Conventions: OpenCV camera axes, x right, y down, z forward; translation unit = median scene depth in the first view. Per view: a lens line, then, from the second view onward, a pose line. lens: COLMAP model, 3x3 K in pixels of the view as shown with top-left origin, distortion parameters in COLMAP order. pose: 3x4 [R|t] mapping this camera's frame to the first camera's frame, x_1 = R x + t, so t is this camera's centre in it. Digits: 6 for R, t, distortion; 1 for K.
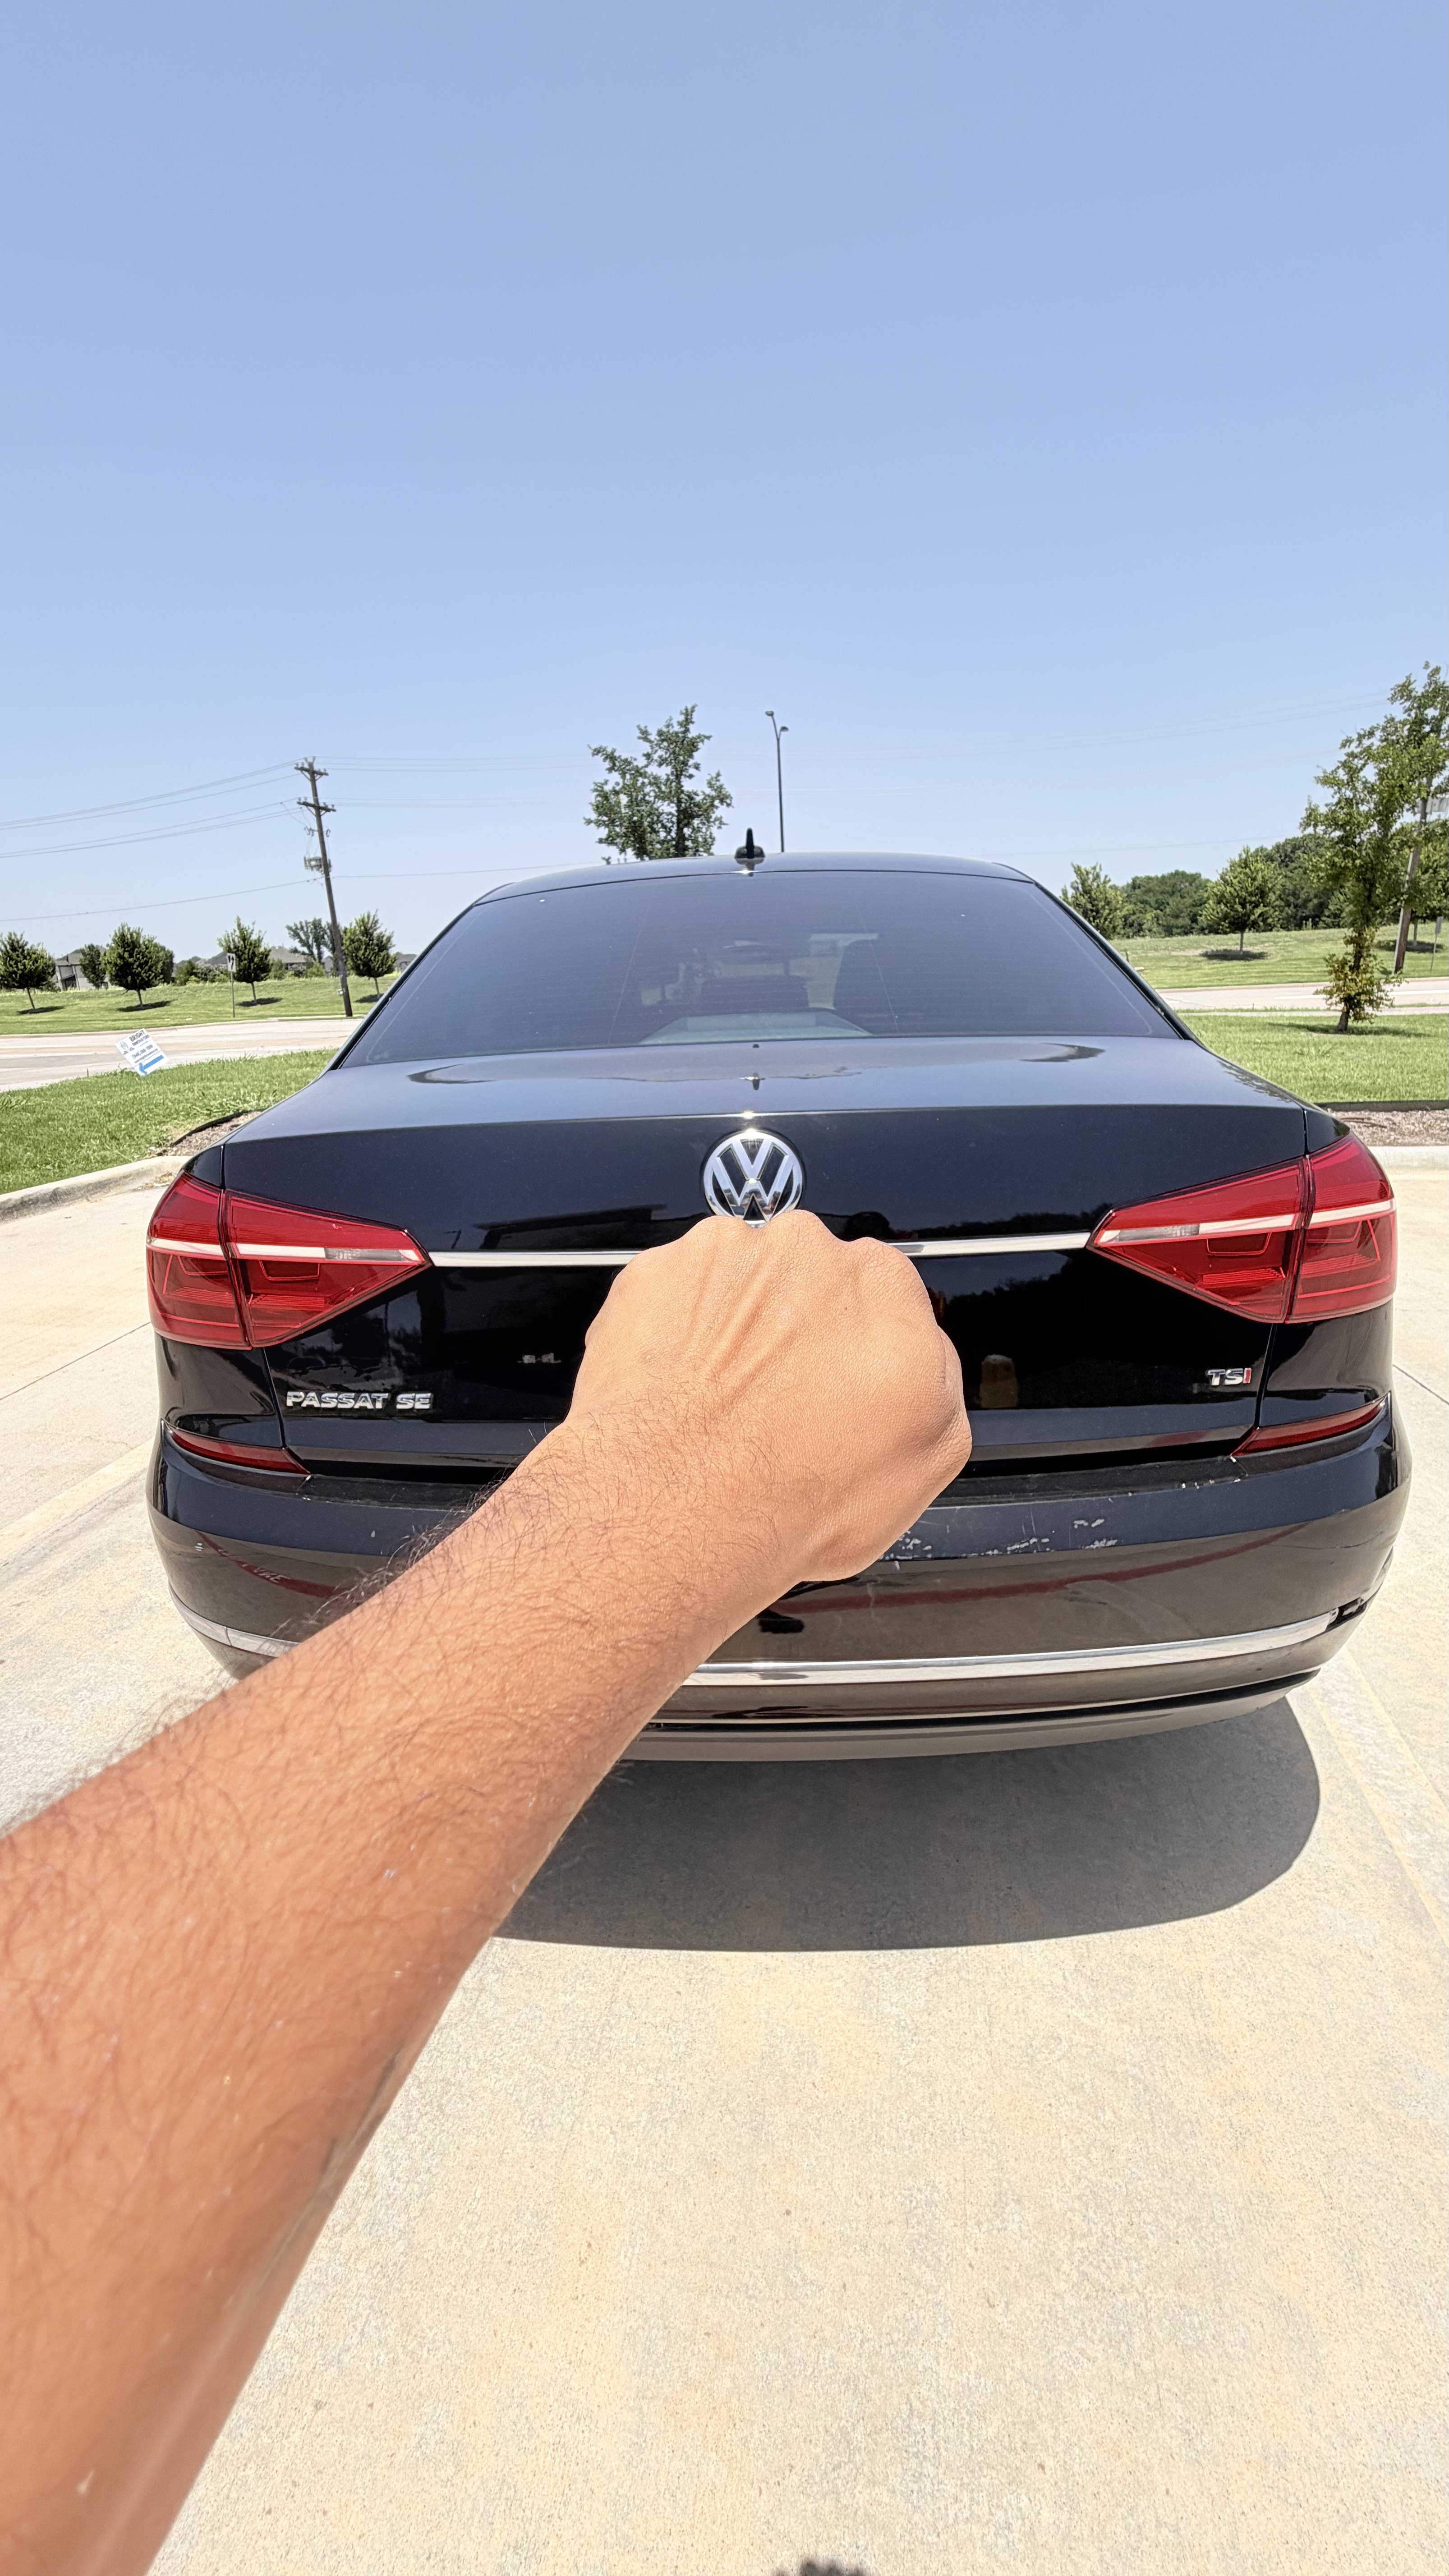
lens RADIAL K [[1061.6, 0, 724.5], [0, 1061.6, 1288.0], [0, 0, 1]] dist [0.000602, 0.000546]
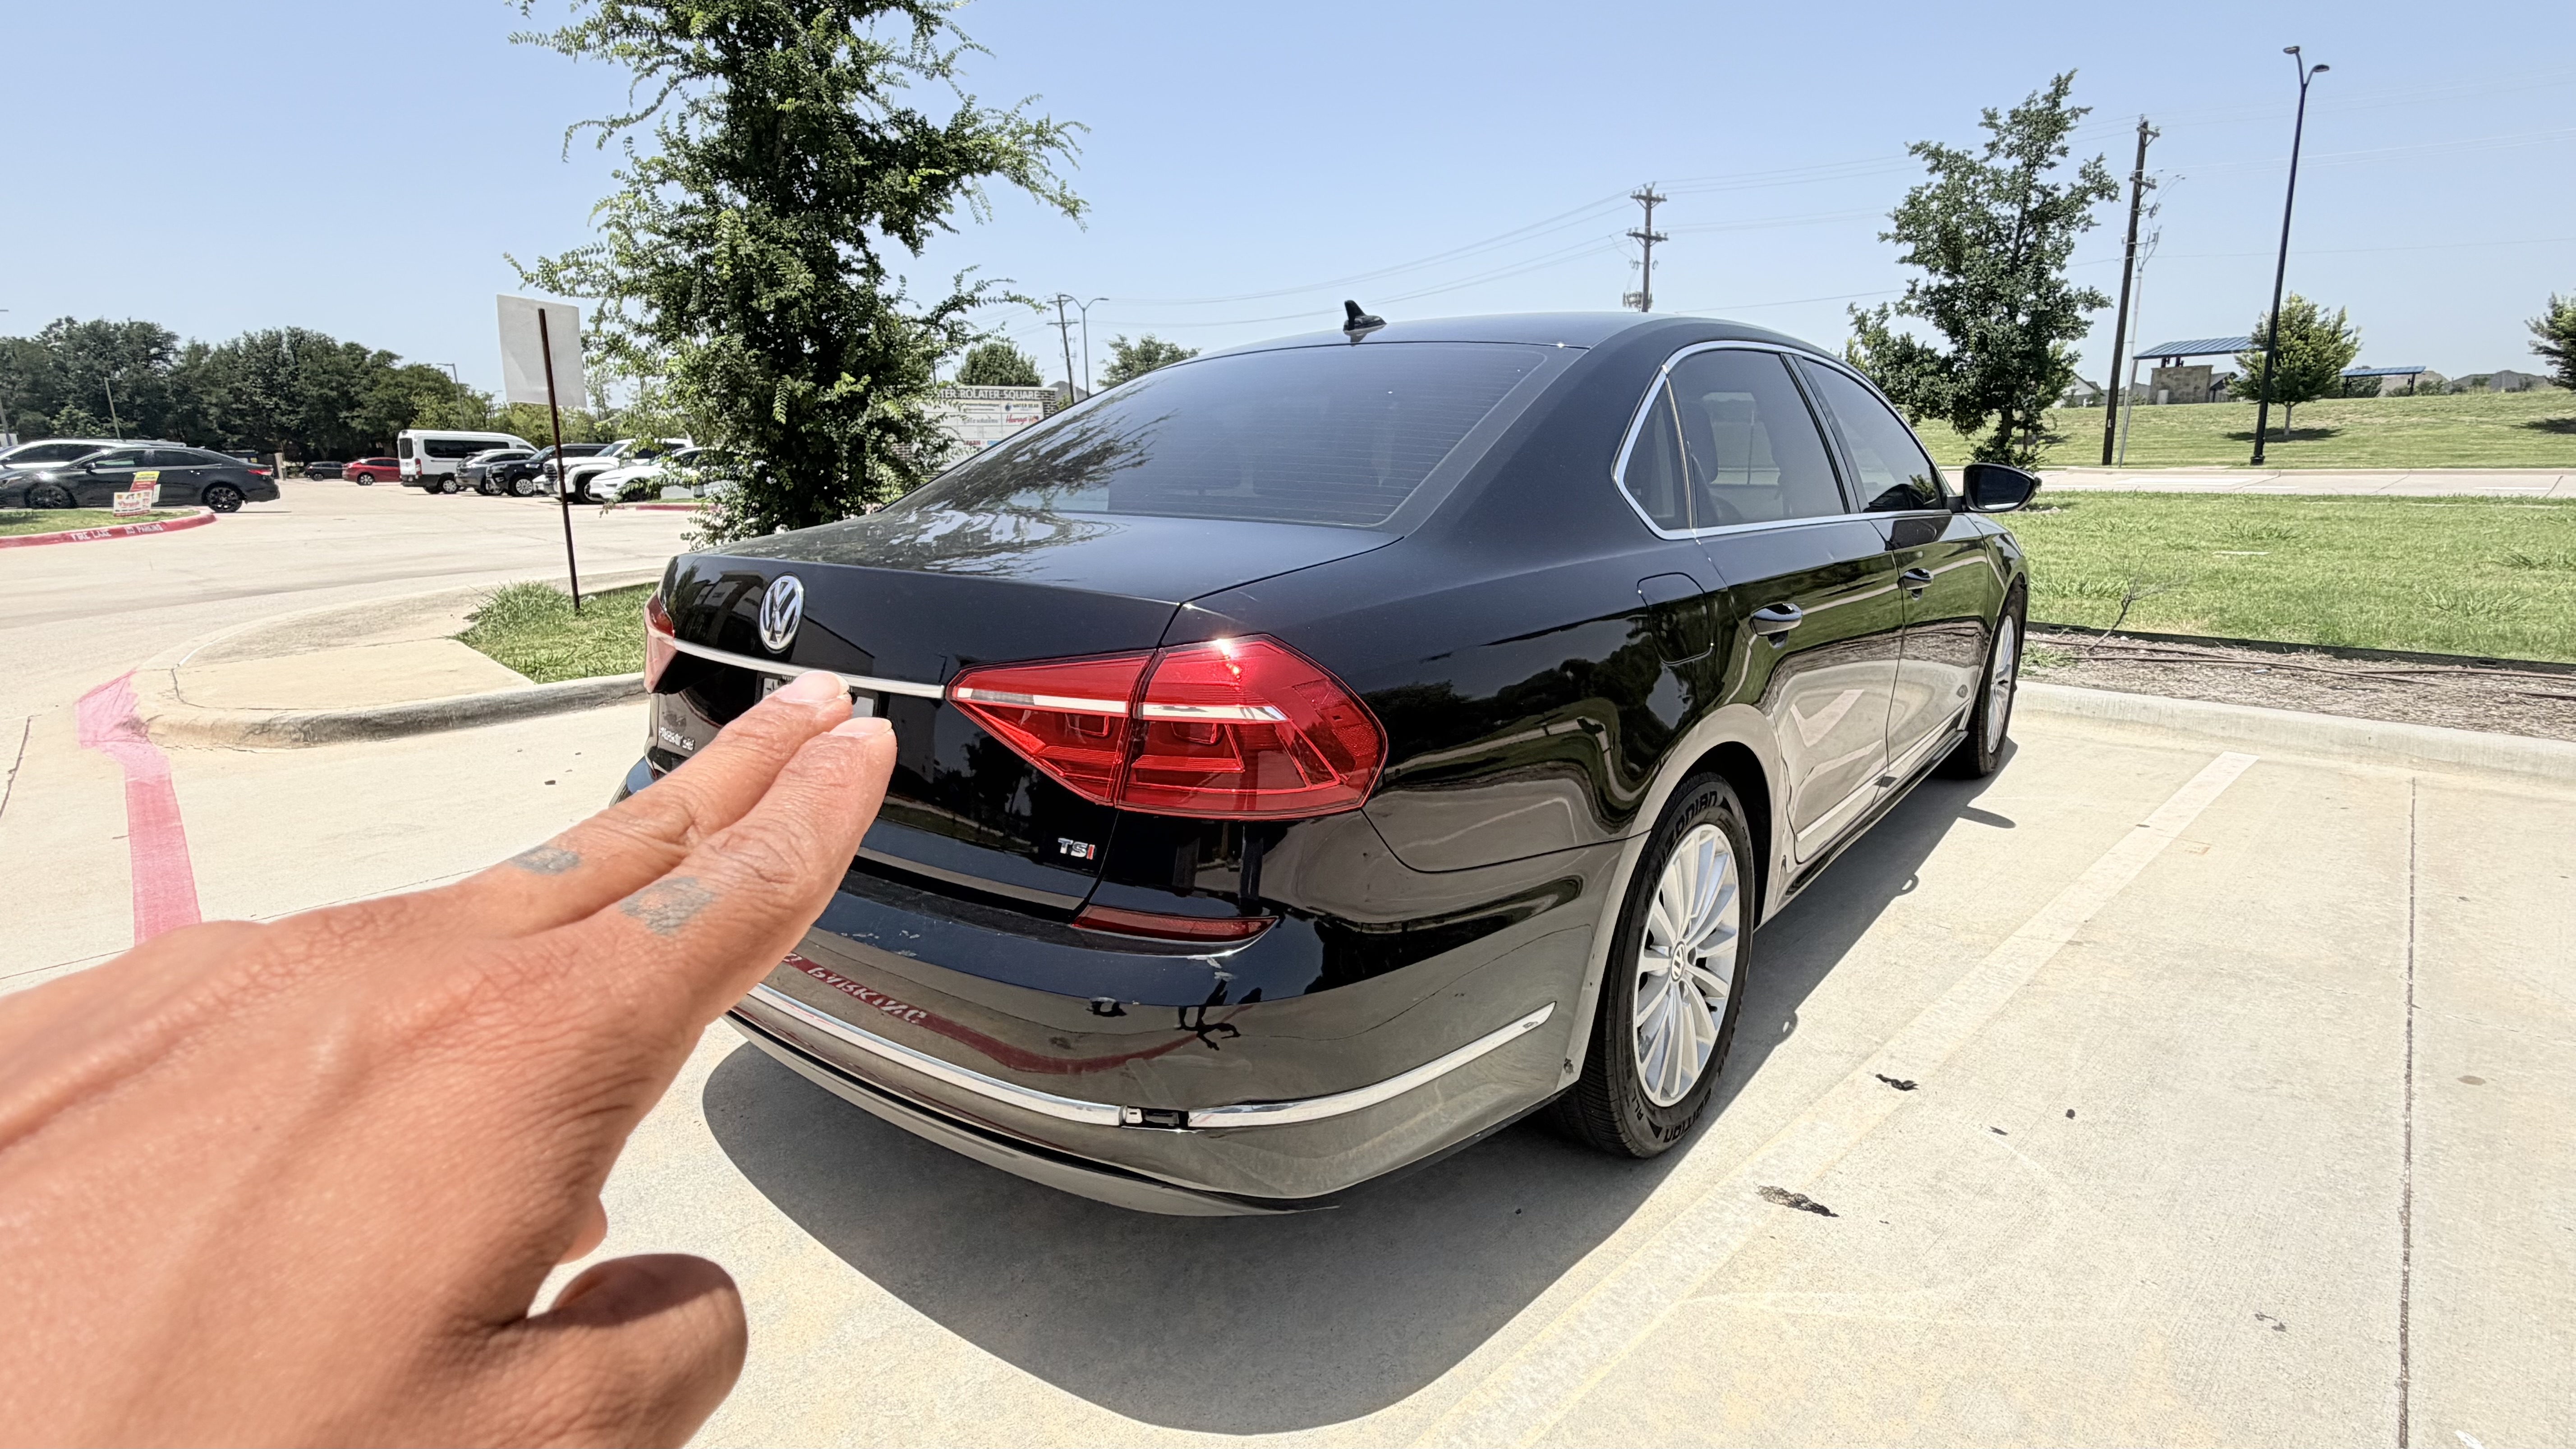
lens RADIAL K [[1242.5, 0, 1288.0], [0, 1242.5, 724.5], [0, 0, 1]] dist [0.014209, 0.000104]
pose [[0.789473, 0.157083, -0.593345, 0.130237], [-0.184048, 0.982798, 0.015302, -0.009014], [0.585542, 0.097123, 0.804803, 0.012189]]
